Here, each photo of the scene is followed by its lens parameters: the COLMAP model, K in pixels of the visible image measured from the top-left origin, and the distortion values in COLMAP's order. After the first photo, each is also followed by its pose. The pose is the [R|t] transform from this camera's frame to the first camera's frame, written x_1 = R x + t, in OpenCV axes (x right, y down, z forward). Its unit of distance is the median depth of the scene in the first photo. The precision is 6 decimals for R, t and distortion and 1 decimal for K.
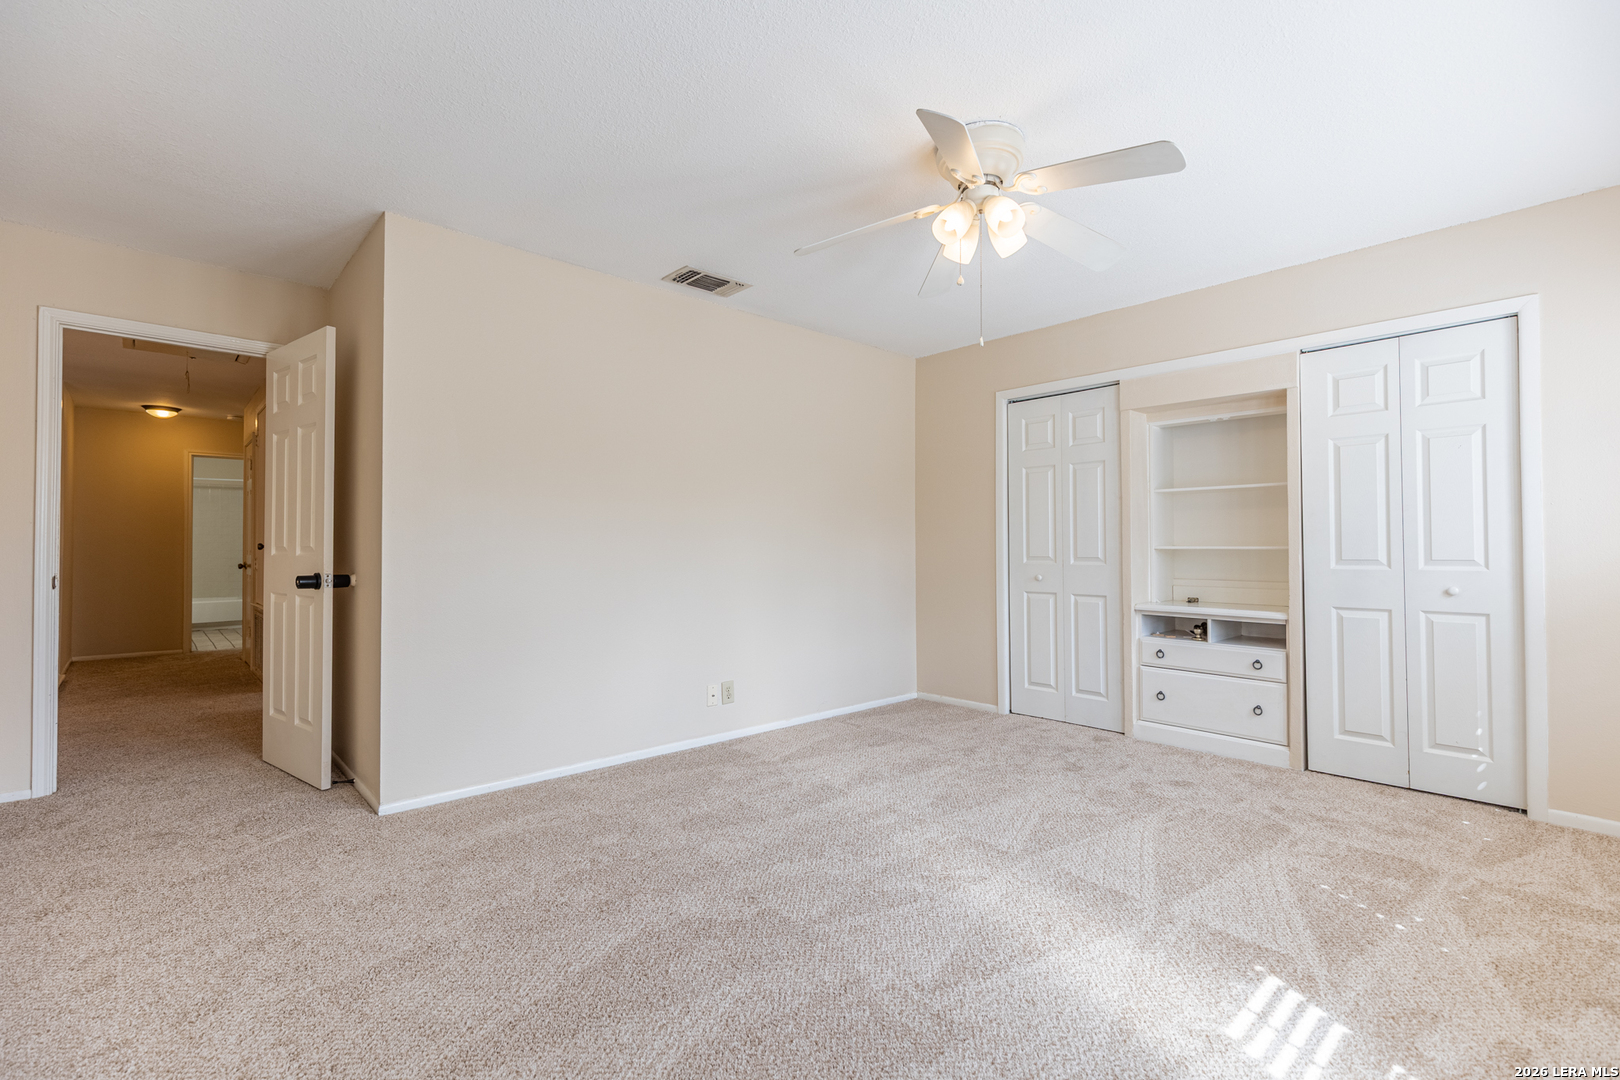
lens RADIAL K [[741.0, 0, 815.9], [0, 741.0, 538.3], [0, 0, 1]] dist [0.015224, 0.000041]
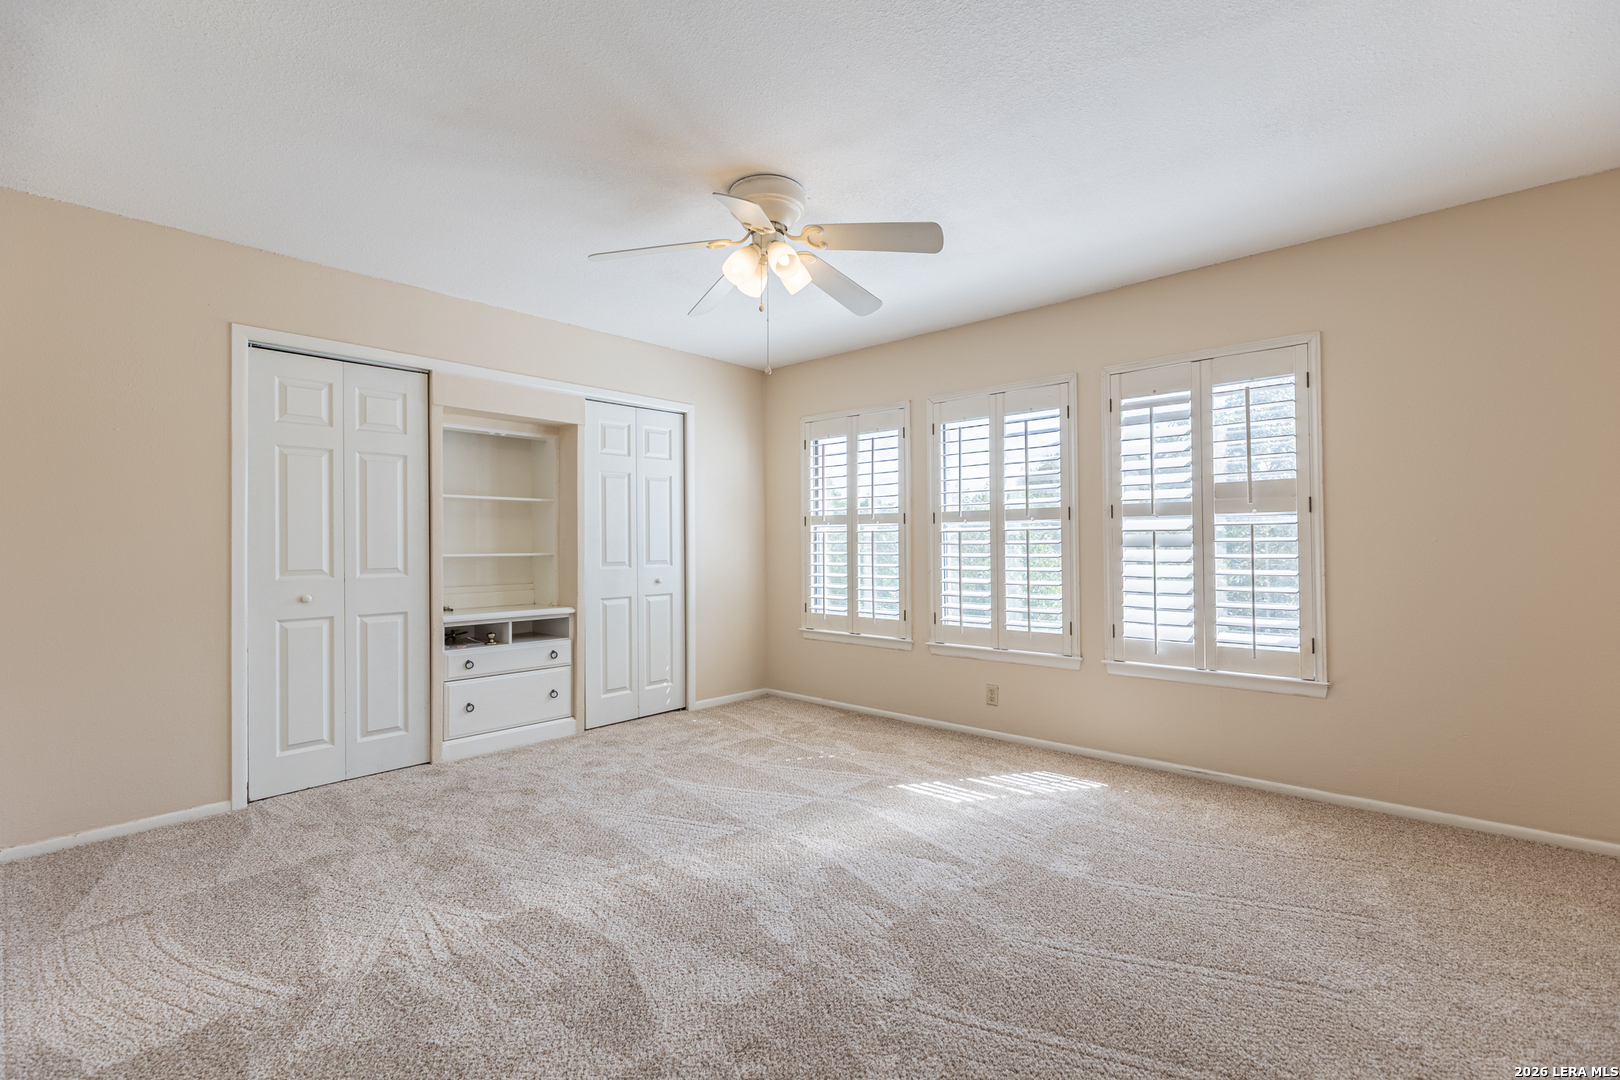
lens RADIAL K [[741.0, 0, 810.3], [0, 741.0, 535.9], [0, 0, 1]] dist [0.015224, 0.000041]
pose [[-0.103653, 0.020533, 0.994402, -0.621965], [0.001520, 0.999789, -0.020486, 0.008991], [-0.994612, -0.000612, -0.103662, 0.744563]]
